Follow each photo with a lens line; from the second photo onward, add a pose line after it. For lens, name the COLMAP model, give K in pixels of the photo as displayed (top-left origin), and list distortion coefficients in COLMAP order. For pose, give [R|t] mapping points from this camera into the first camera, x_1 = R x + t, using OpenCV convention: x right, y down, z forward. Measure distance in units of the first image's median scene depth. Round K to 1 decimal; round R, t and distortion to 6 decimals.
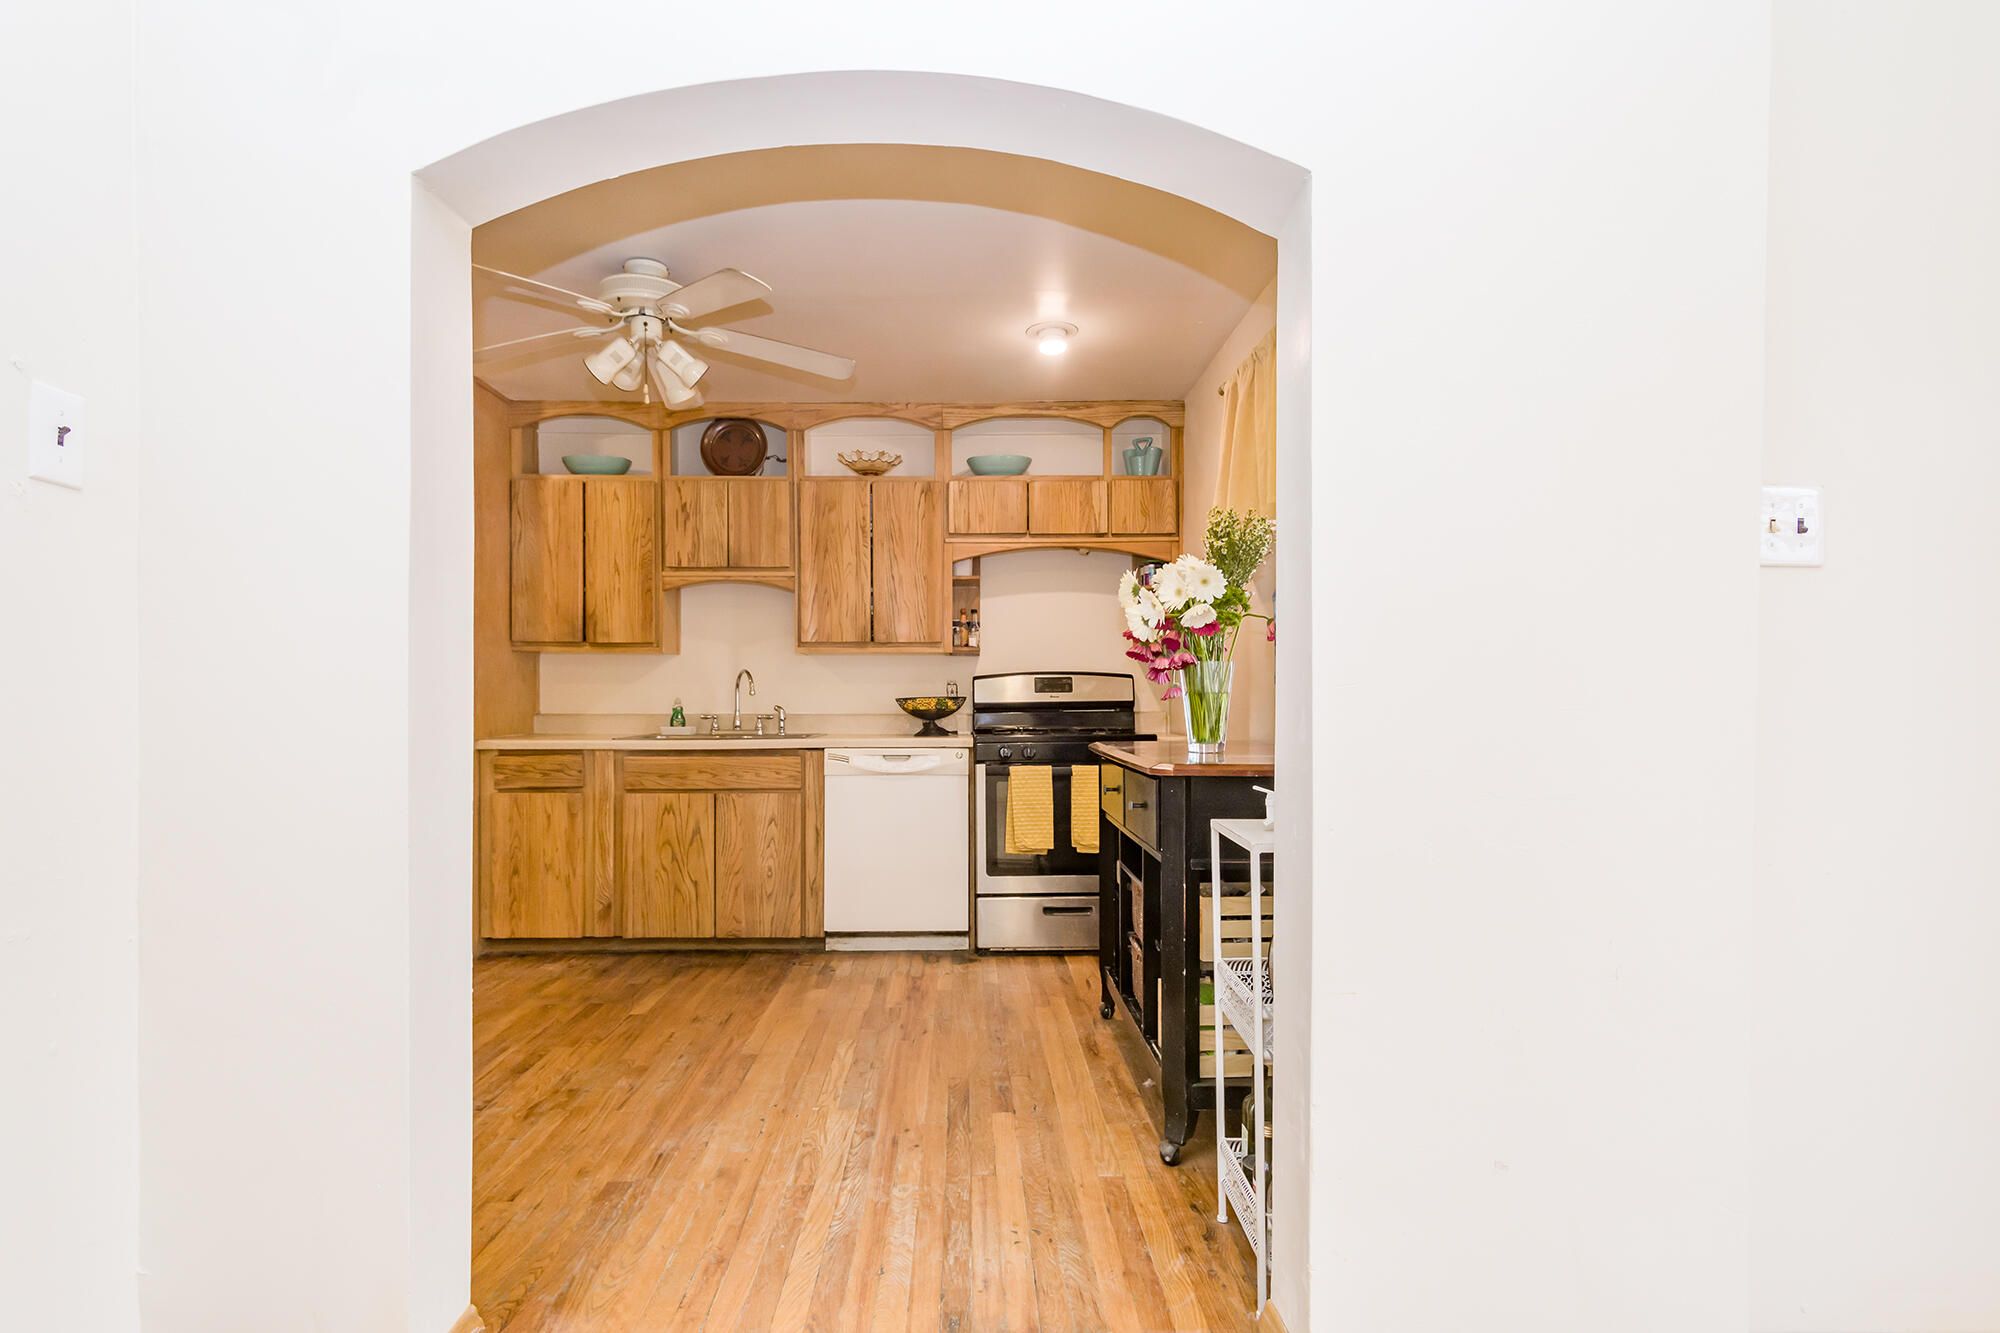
lens RADIAL K [[1039.0, 0, 980.2], [0, 1039.0, 694.5], [0, 0, 1]] dist [0.037322, -0.018034]
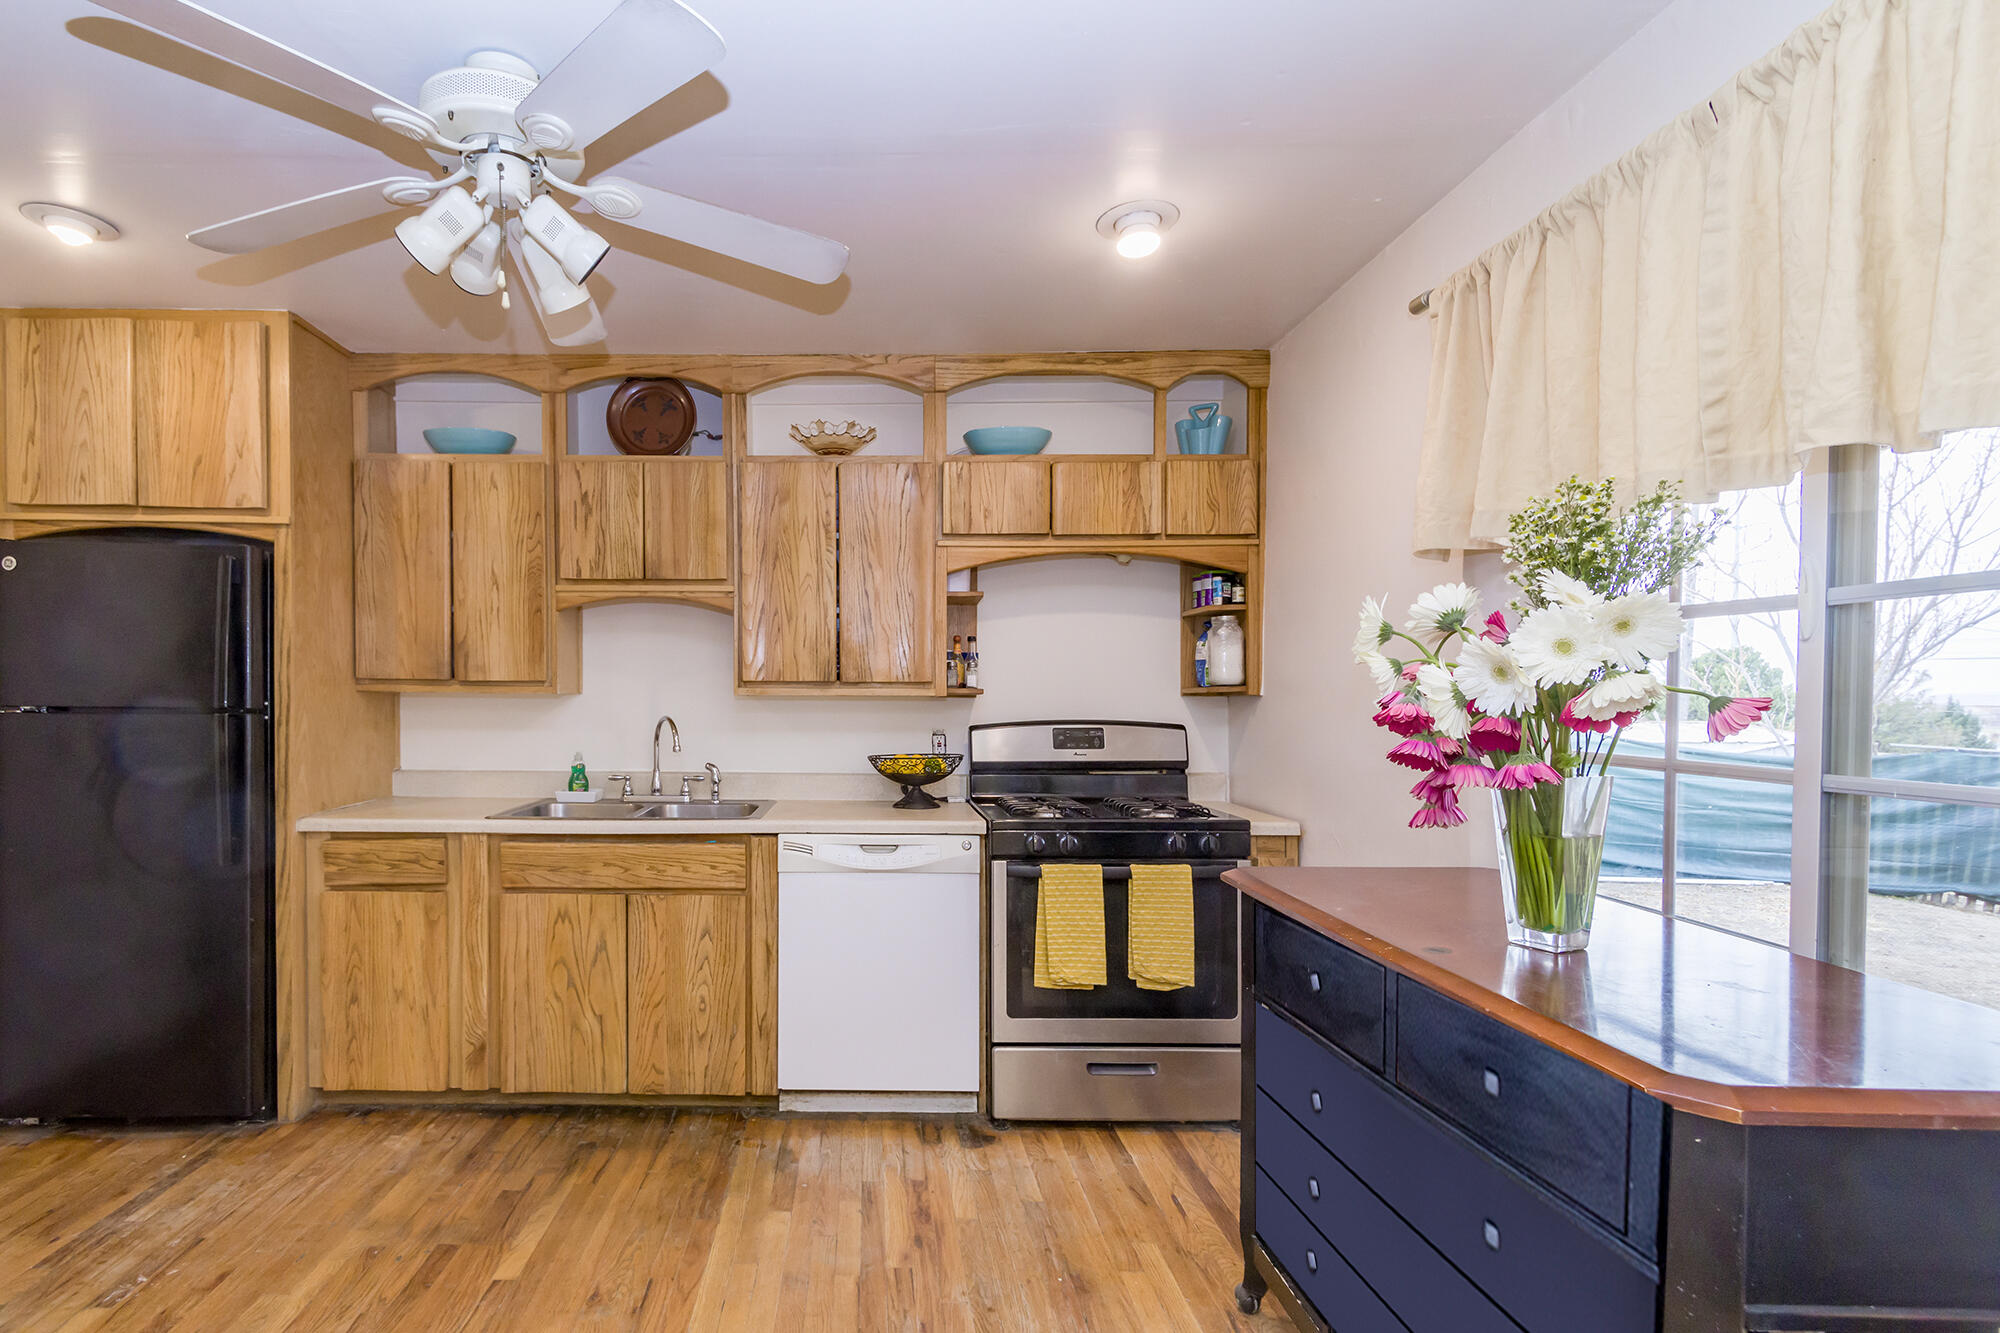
lens RADIAL K [[994.6, 0, 873.1], [0, 994.6, 720.6], [0, 0, 1]] dist [0.026730, -0.000180]
pose [[0.999914, 0.003984, -0.012478, -0.075656], [-0.003640, 0.999614, 0.027530, -0.045494], [0.012582, -0.027482, 0.999543, 0.314561]]
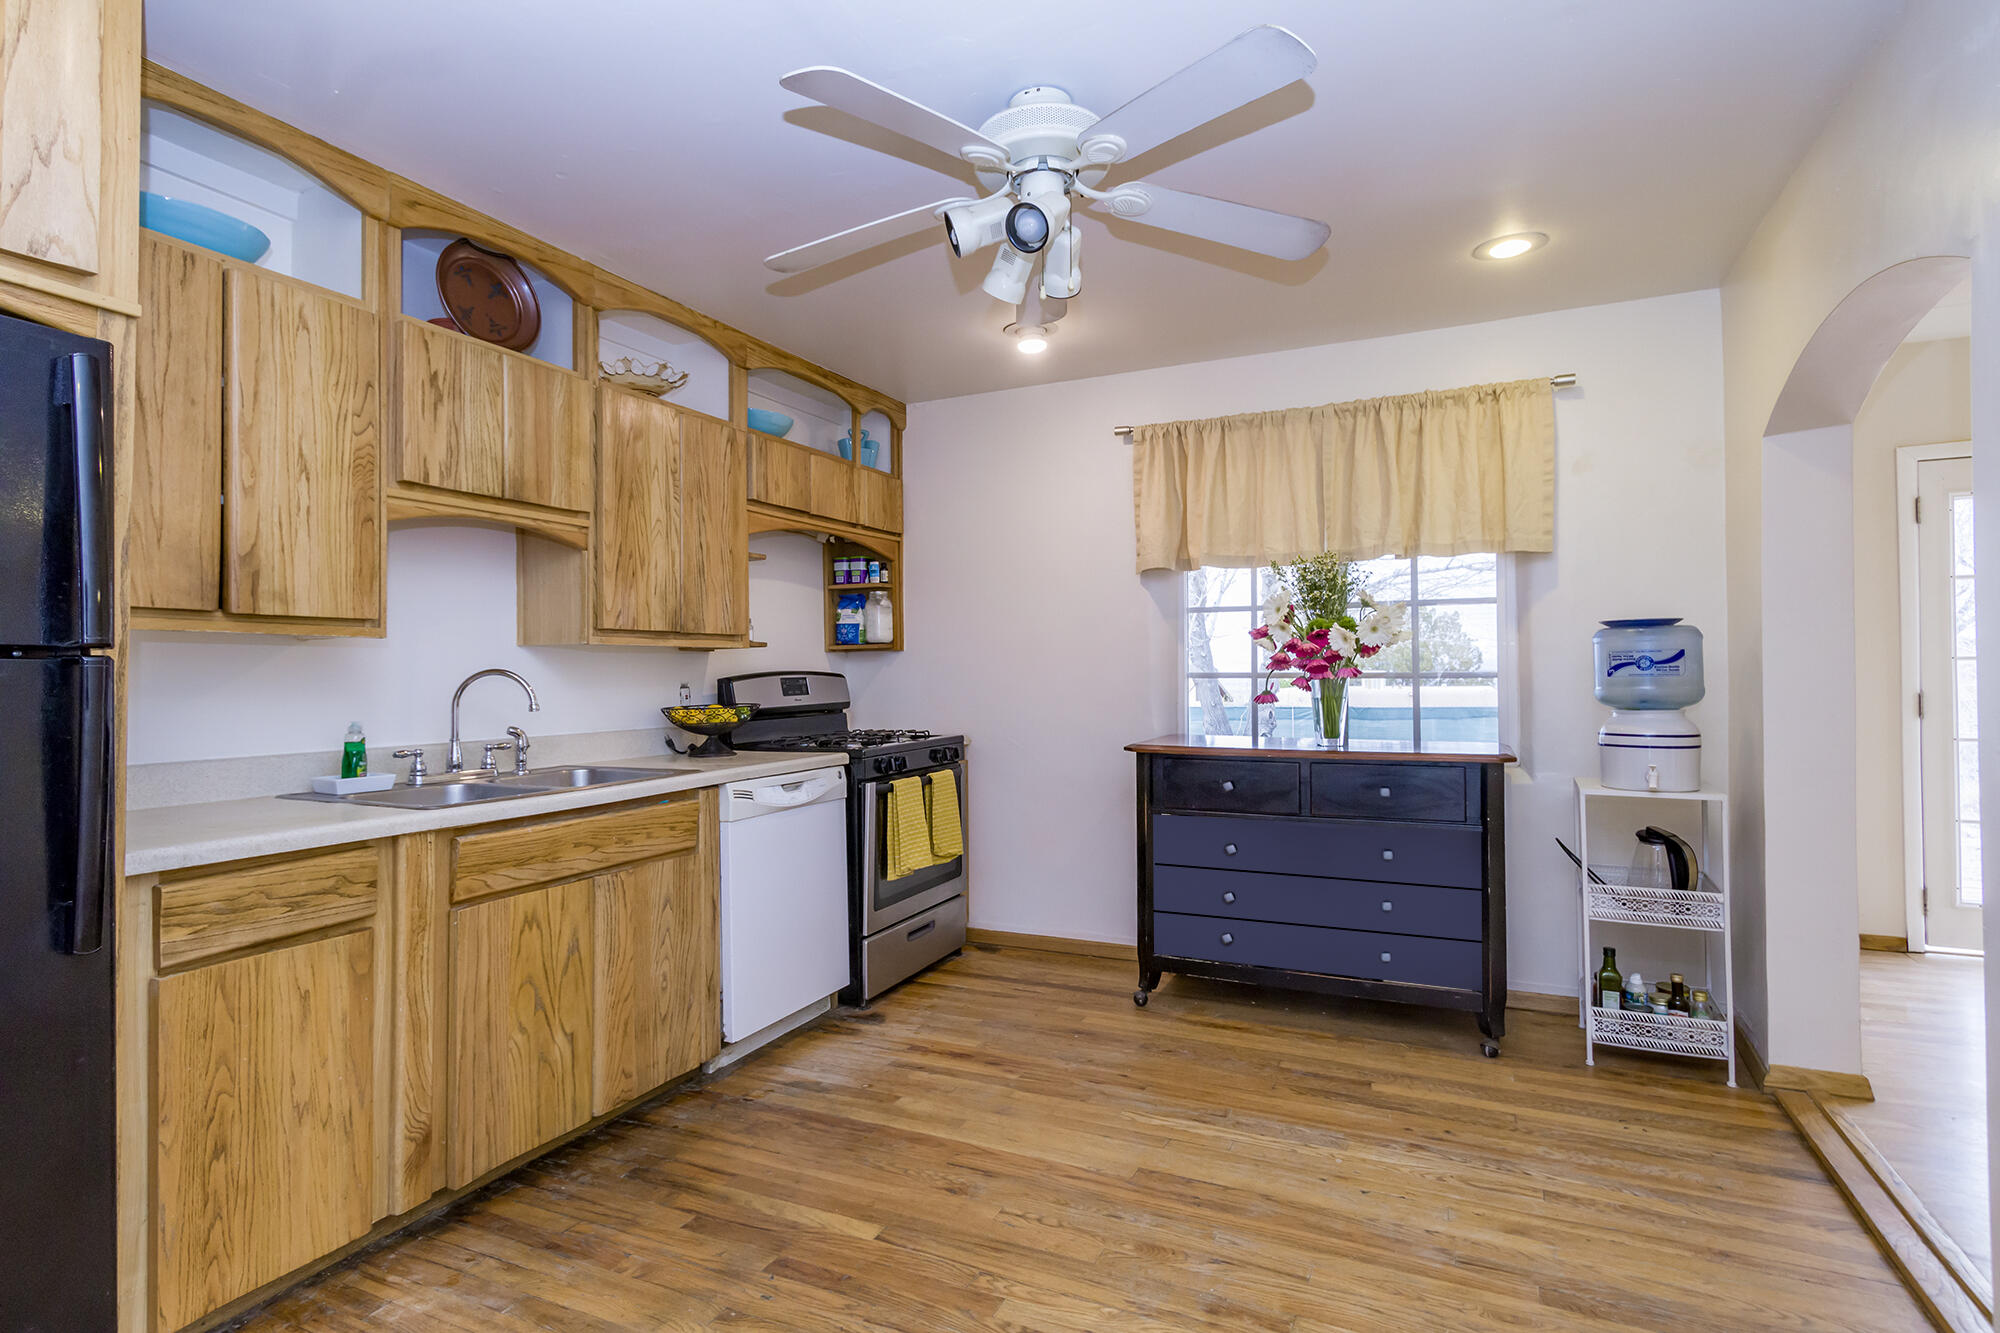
lens RADIAL K [[997.1, 0, 937.1], [0, 997.1, 659.2], [0, 0, 1]] dist [0.013767, -0.001820]
pose [[0.452351, 0.009361, 0.891791, -0.685199], [0.003417, 0.999919, -0.012230, -0.024349], [-0.891834, 0.008580, 0.452282, 0.558977]]
